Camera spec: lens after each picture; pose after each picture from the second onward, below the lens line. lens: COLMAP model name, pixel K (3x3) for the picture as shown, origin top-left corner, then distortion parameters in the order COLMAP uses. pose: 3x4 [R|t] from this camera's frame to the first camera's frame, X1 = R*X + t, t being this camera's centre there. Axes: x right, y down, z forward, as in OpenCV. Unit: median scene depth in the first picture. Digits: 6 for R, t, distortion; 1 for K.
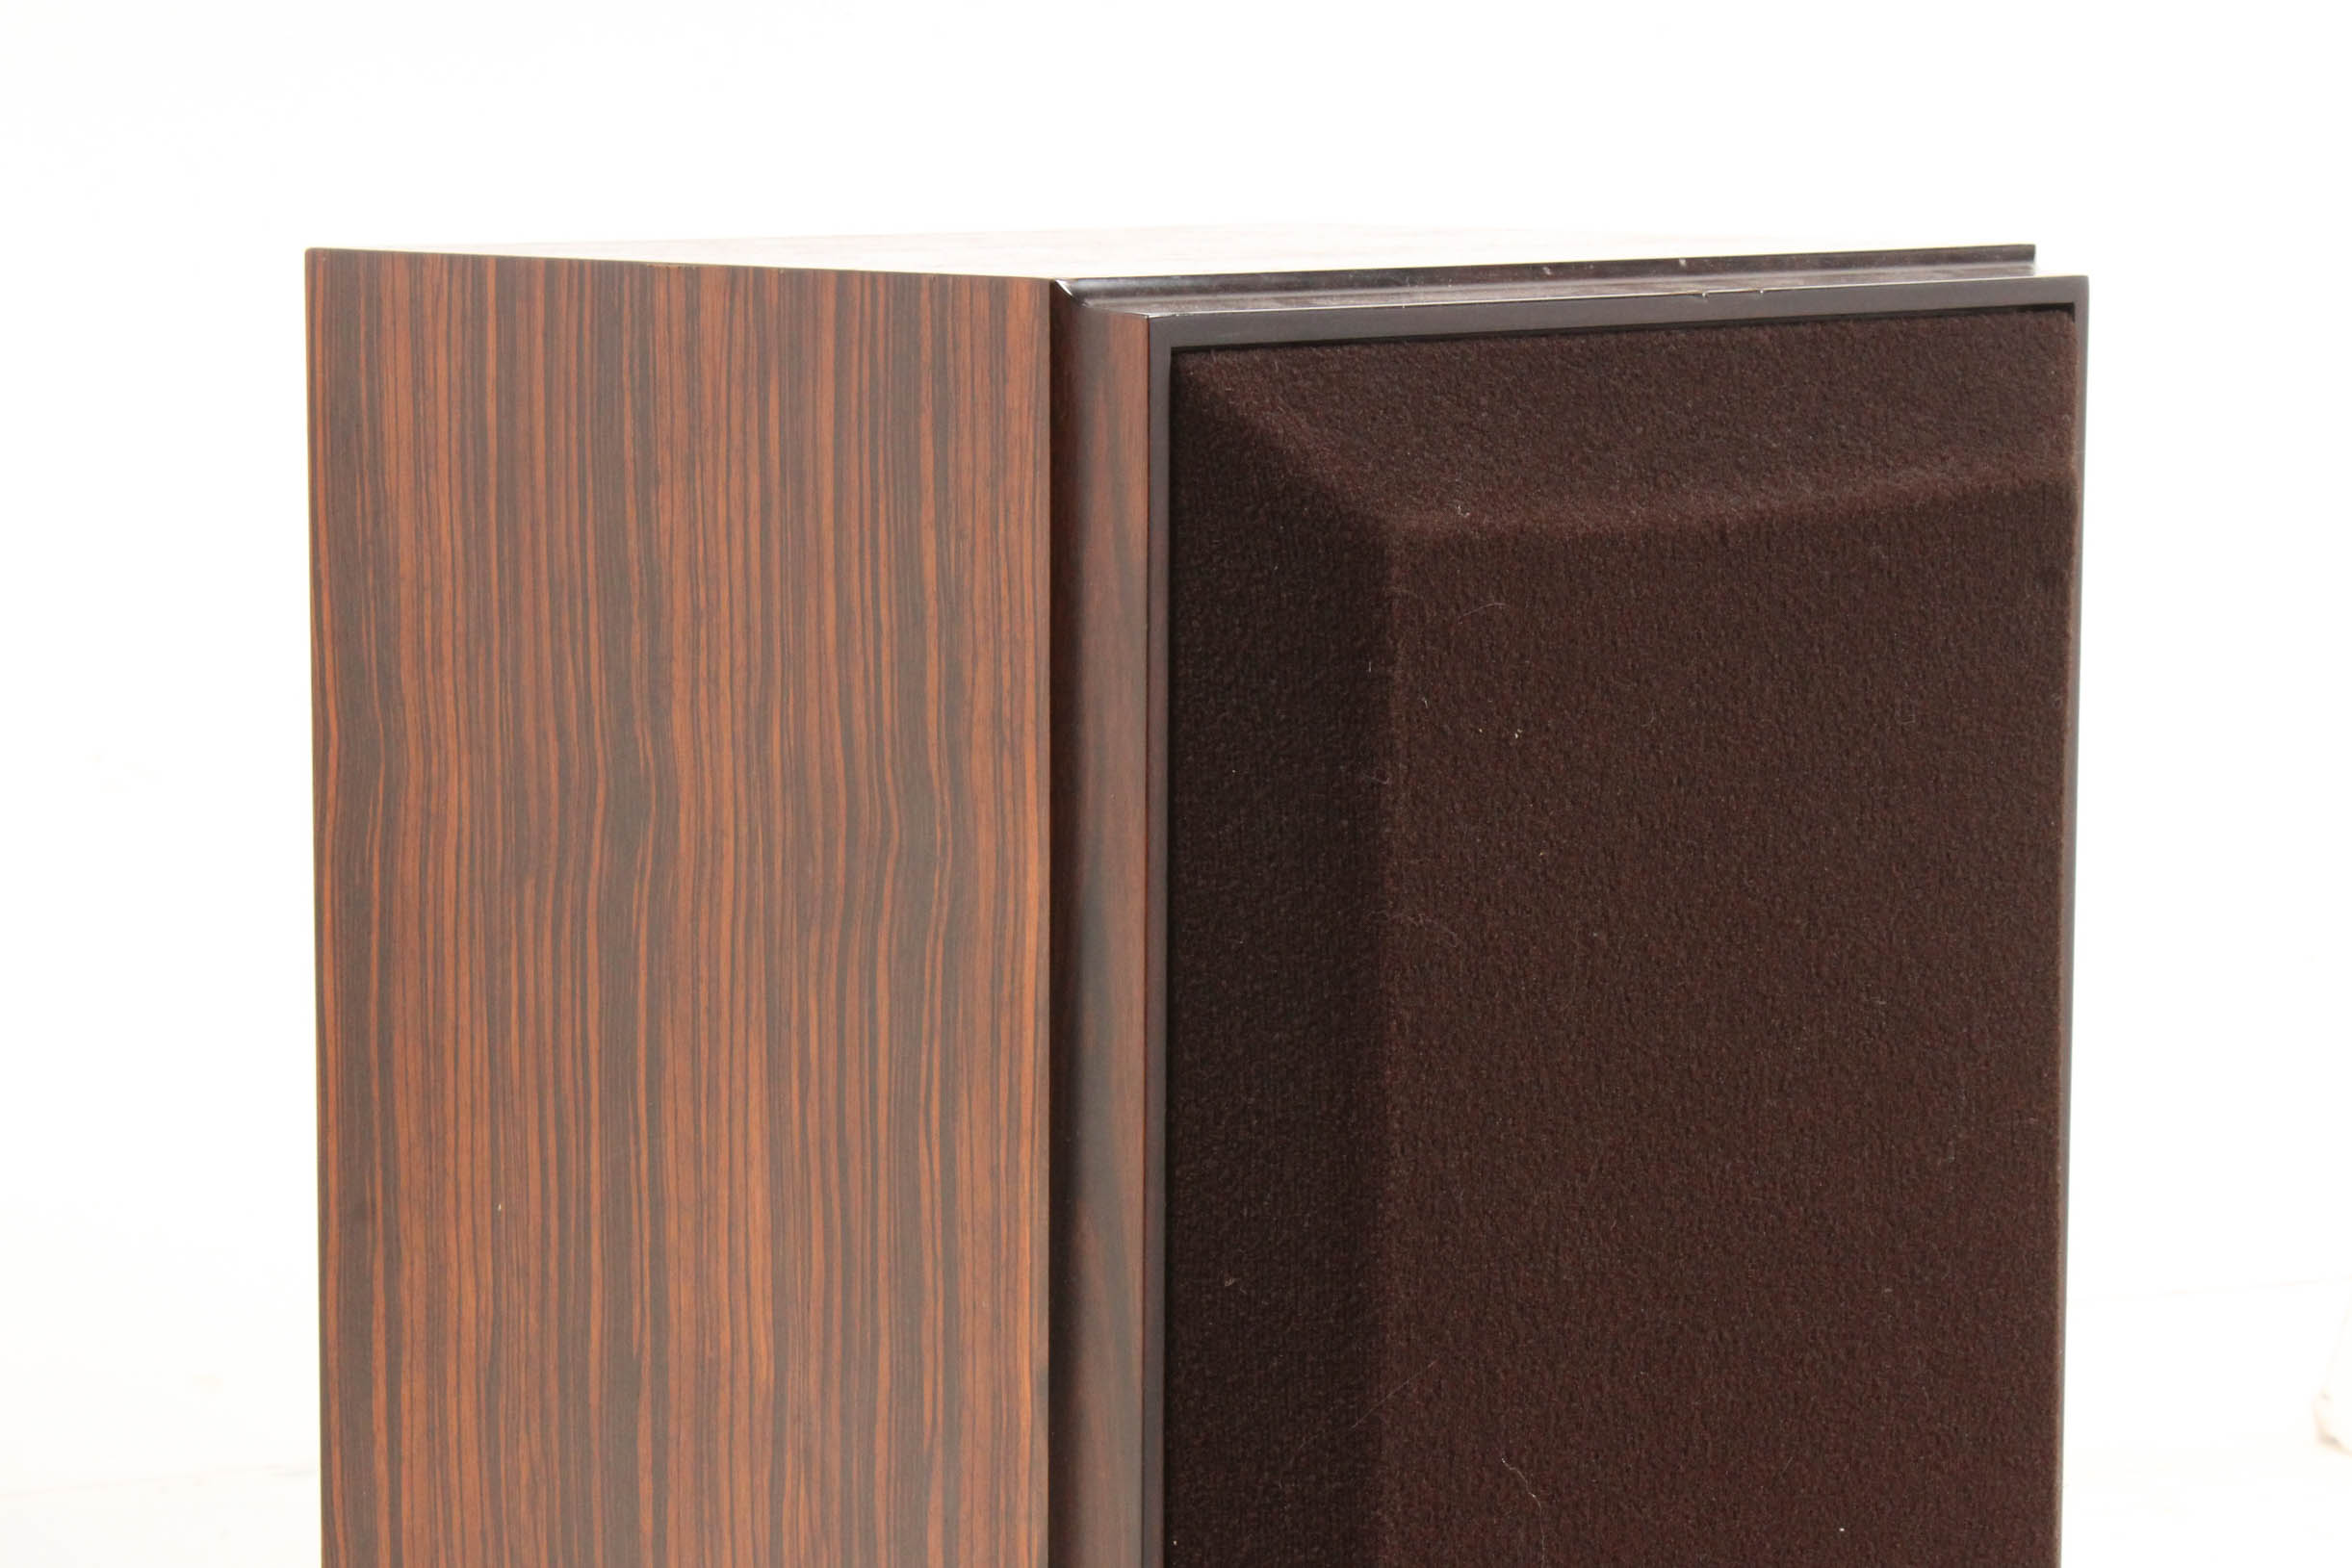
lens RADIAL K [[6009.4, 0, 1176.0], [0, 6009.4, 784.0], [0, 0, 1]] dist [0.051566, -0.048543]
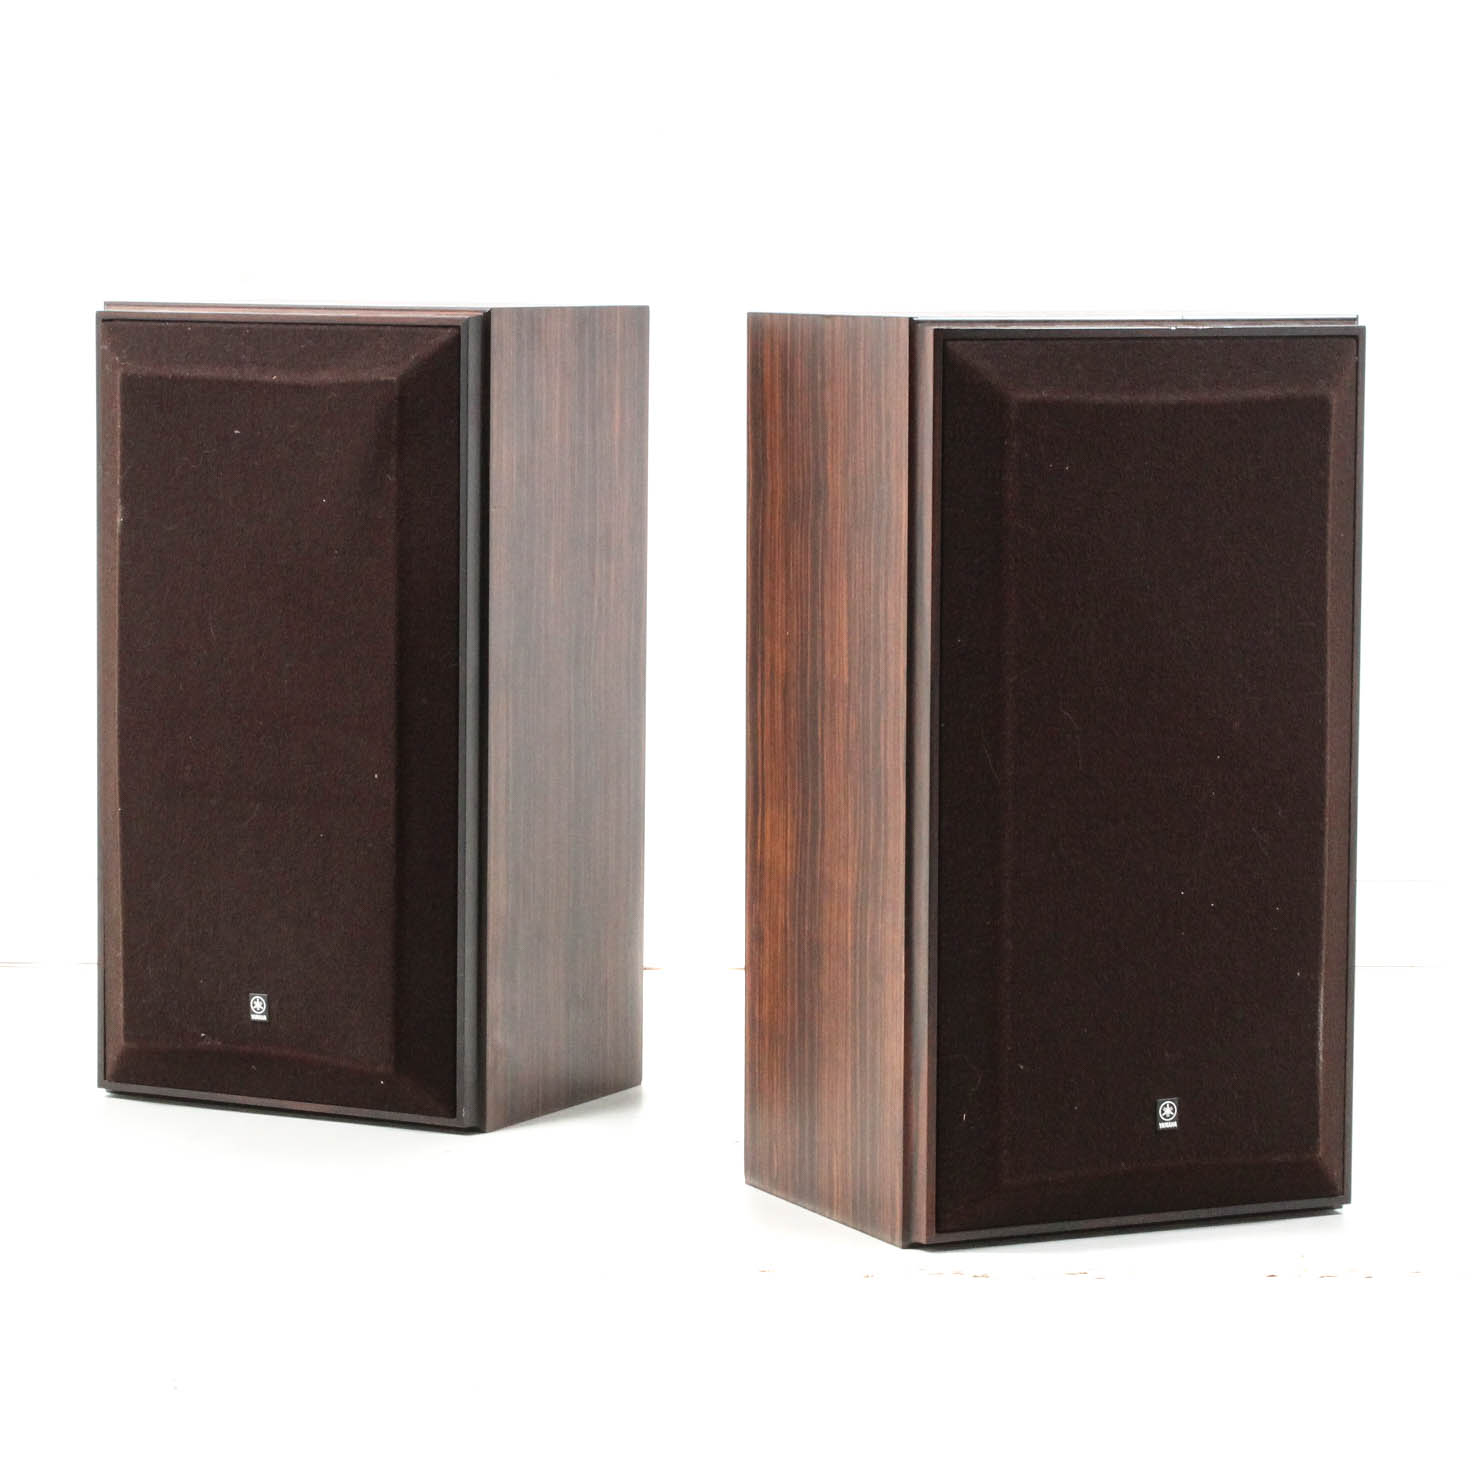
lens RADIAL K [[4745.0, 0, 736.5], [0, 4745.0, 888.5], [0, 0, 1]] dist [-0.007279, 0.399217]
pose [[0.935031, 0.047440, -0.351378, 0.726678], [-0.043055, 0.998867, 0.020286, 0.156754], [0.351942, -0.003839, 0.936014, -1.263176]]
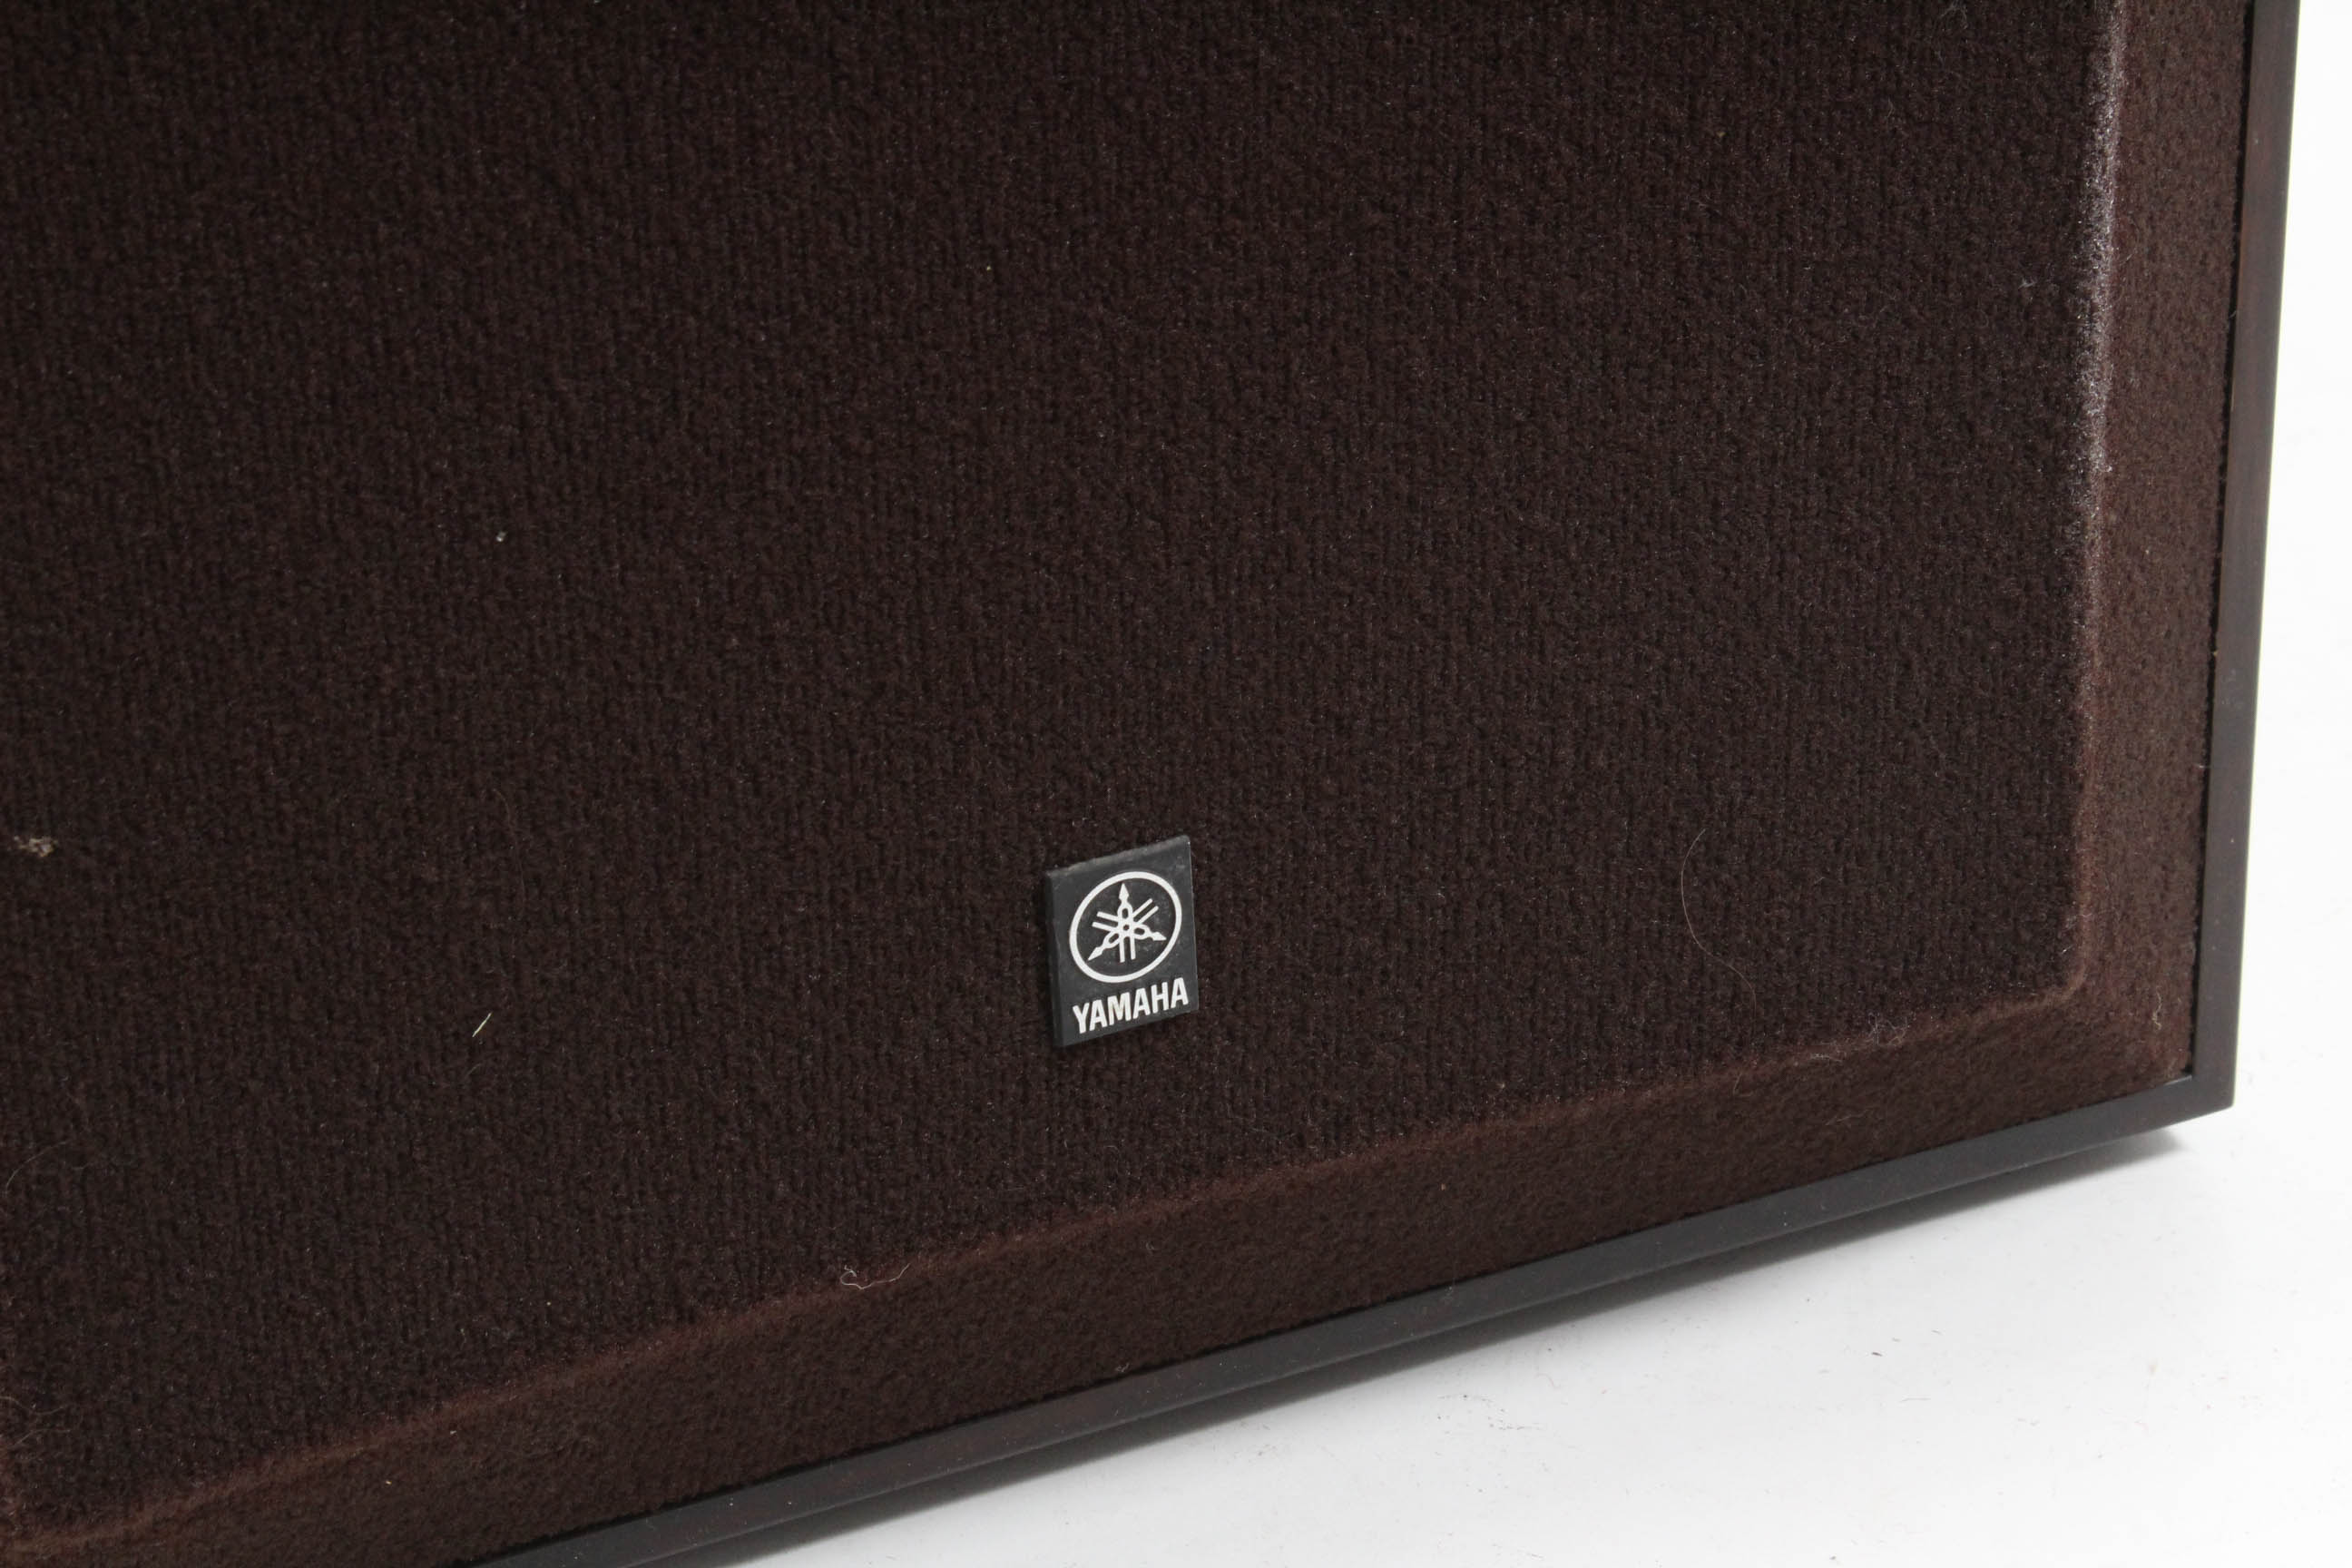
lens RADIAL K [[5668.5, 0, 1052.8], [0, 5668.5, 875.4], [0, 0, 1]] dist [0.073356, -0.537299]
pose [[0.931618, 0.127639, -0.340288, 0.242826], [0.000814, 0.935566, 0.353150, 0.145814], [0.363438, -0.329278, 0.871487, 0.655081]]
